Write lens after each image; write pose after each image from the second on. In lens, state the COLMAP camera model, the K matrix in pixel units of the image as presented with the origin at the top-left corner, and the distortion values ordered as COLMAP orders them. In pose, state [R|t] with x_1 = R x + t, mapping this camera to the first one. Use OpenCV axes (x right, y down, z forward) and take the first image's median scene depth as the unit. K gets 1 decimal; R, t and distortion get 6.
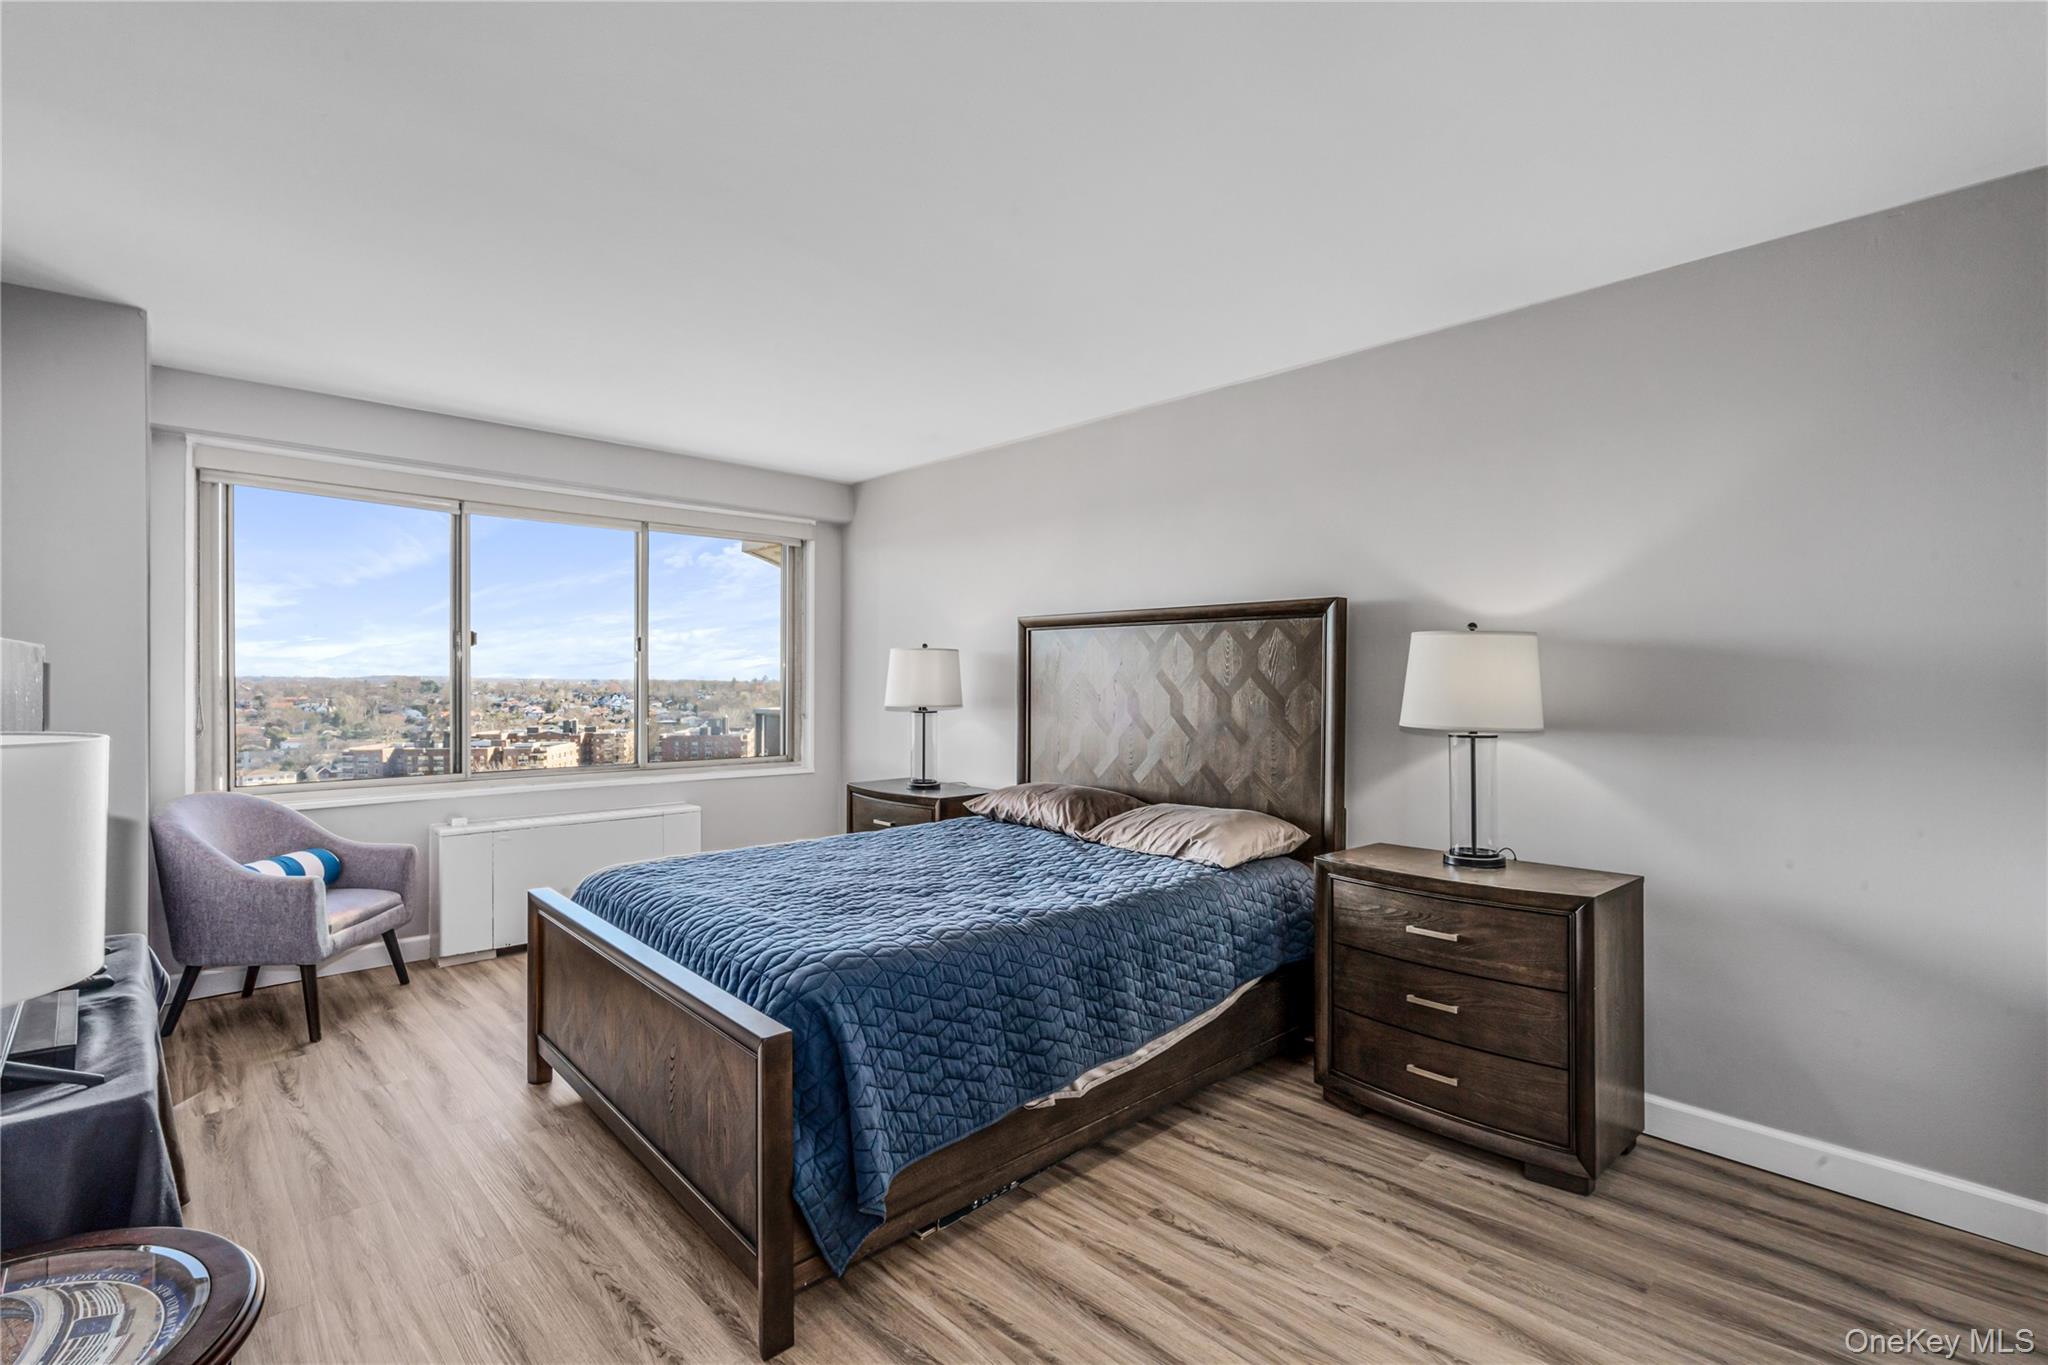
lens RADIAL K [[926.4, 0, 1024.0], [0, 926.4, 682.5], [0, 0, 1]] dist [0.000302, 0.000173]
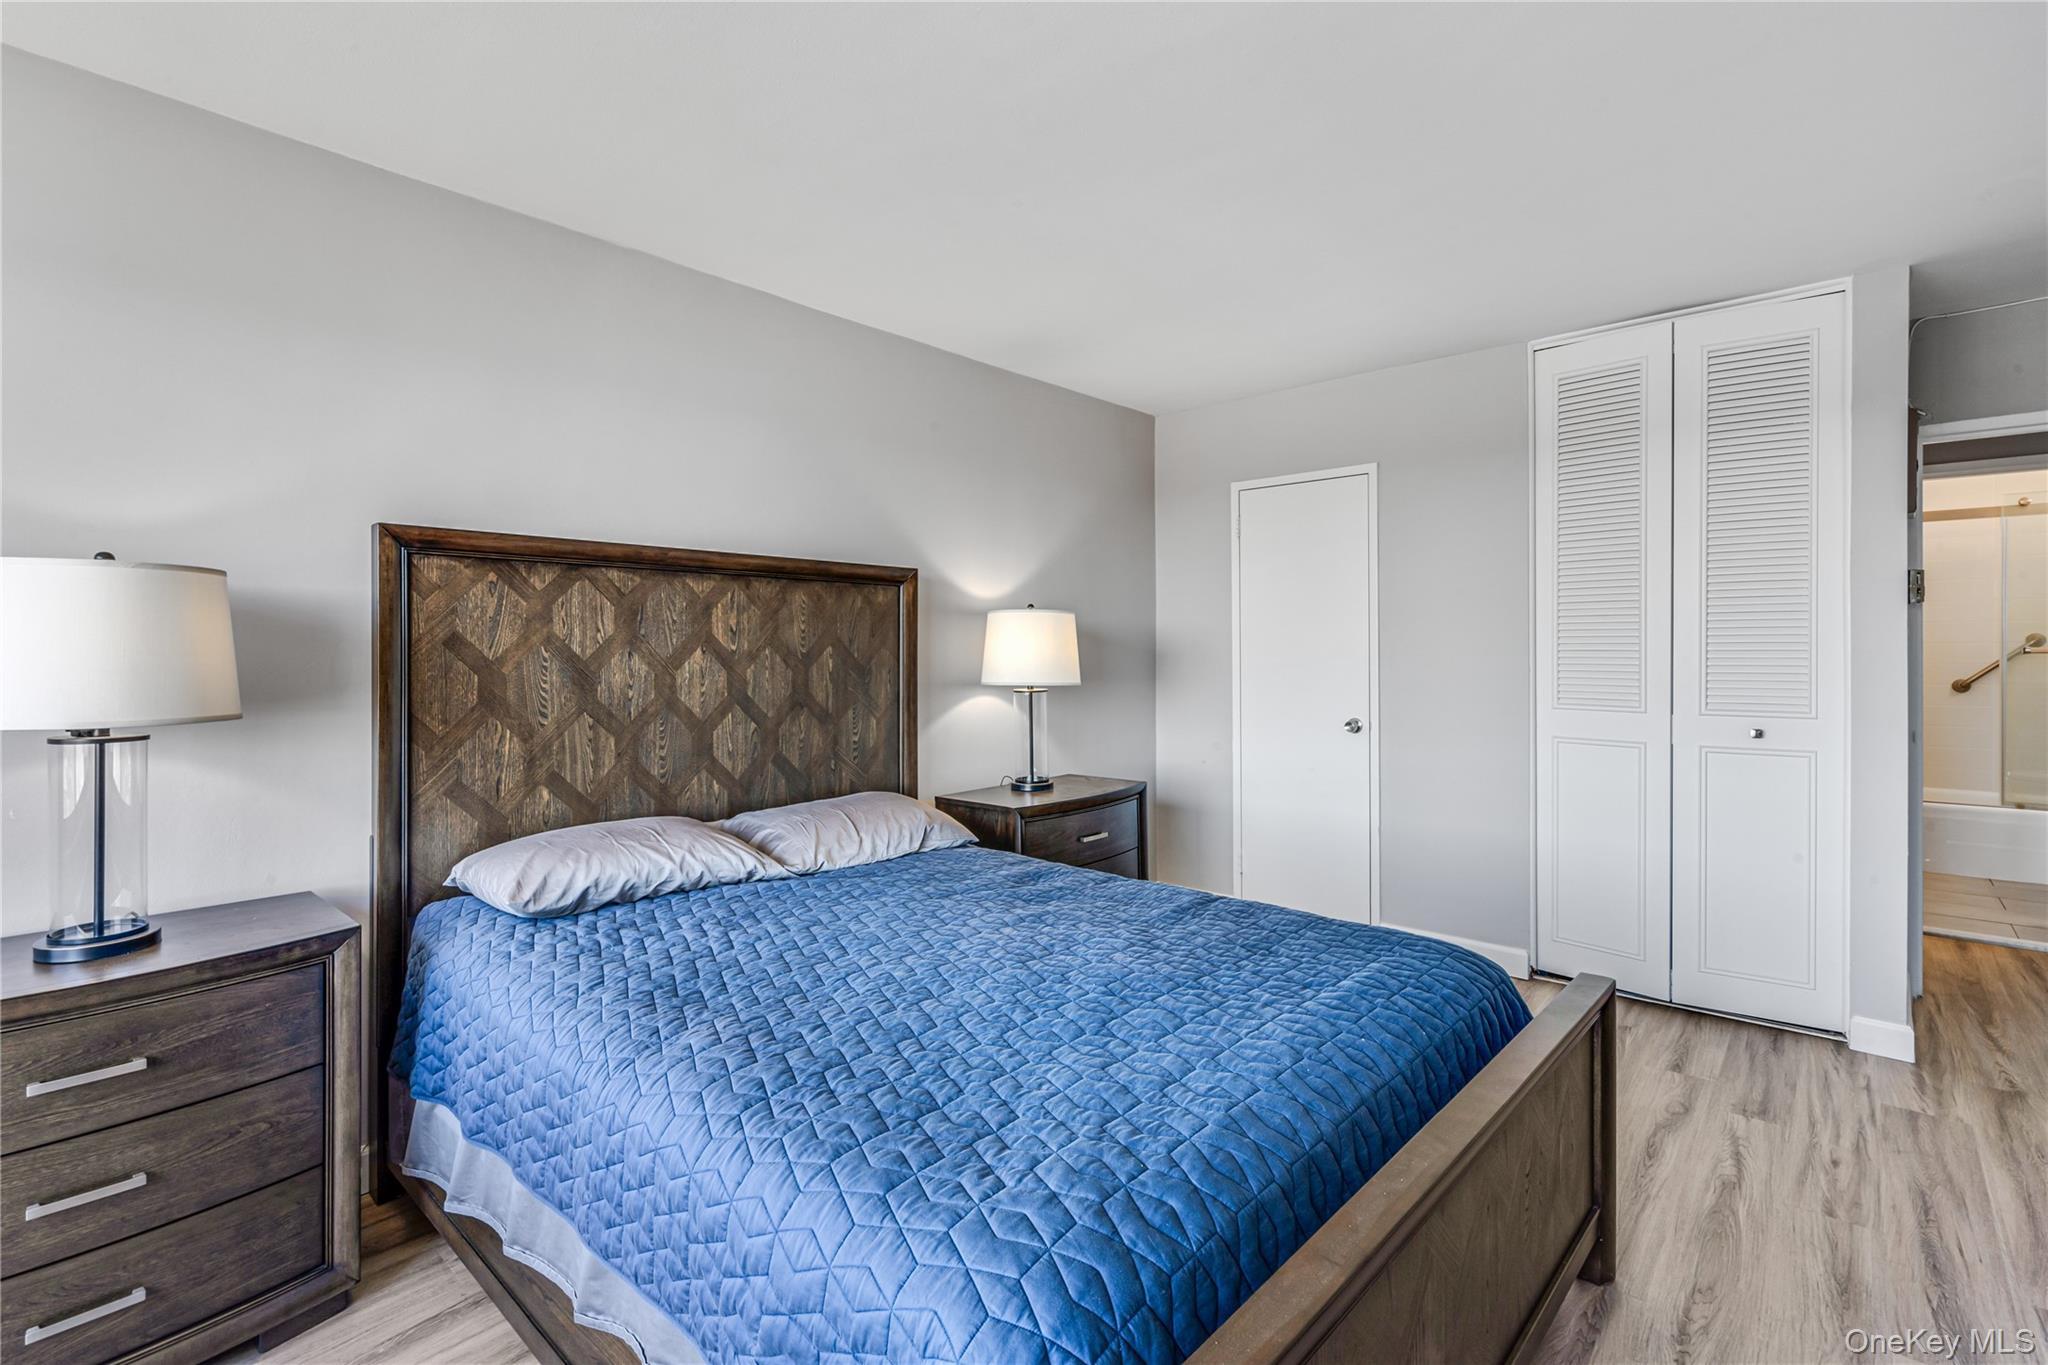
lens RADIAL K [[954.1, 0, 1016.4], [0, 954.1, 656.3], [0, 0, 1]] dist [0.012676, 0.000134]
pose [[-0.052150, -0.014045, 0.998540, -0.649181], [0.006649, 0.999874, 0.014411, -0.006577], [-0.998617, 0.007391, -0.052050, 0.830268]]
